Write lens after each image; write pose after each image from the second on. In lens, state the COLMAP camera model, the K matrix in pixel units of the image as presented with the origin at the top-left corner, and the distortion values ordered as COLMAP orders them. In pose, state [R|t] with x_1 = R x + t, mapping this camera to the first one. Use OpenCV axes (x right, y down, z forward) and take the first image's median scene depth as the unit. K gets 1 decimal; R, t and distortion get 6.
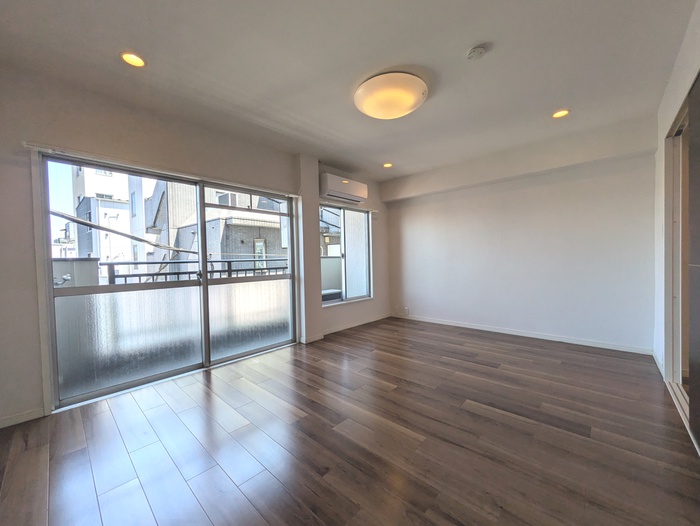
lens RADIAL K [[278.1, 0, 351.6], [0, 278.1, 262.9], [0, 0, 1]] dist [0.008240, -0.000674]
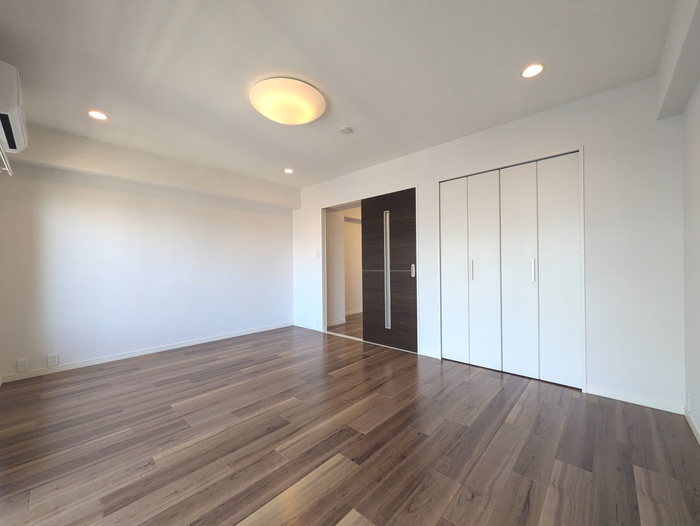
lens RADIAL K [[278.1, 0, 351.1], [0, 278.1, 264.6], [0, 0, 1]] dist [0.008240, -0.000674]
pose [[-0.000769, 0.027419, 0.999624, -0.616637], [0.020182, 0.999421, -0.027398, 0.006654], [-0.999796, 0.020154, -0.001322, 0.590266]]
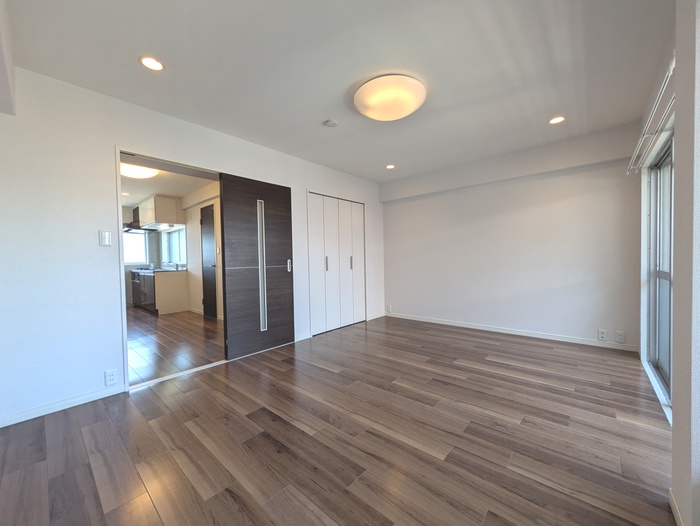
lens RADIAL K [[278.1, 0, 353.0], [0, 278.1, 266.8], [0, 0, 1]] dist [0.008240, -0.000674]
pose [[-0.998635, 0.044199, -0.027825, 0.237394], [0.043206, 0.998441, 0.035336, -0.019192], [0.029344, 0.034086, -0.998988, 1.499963]]
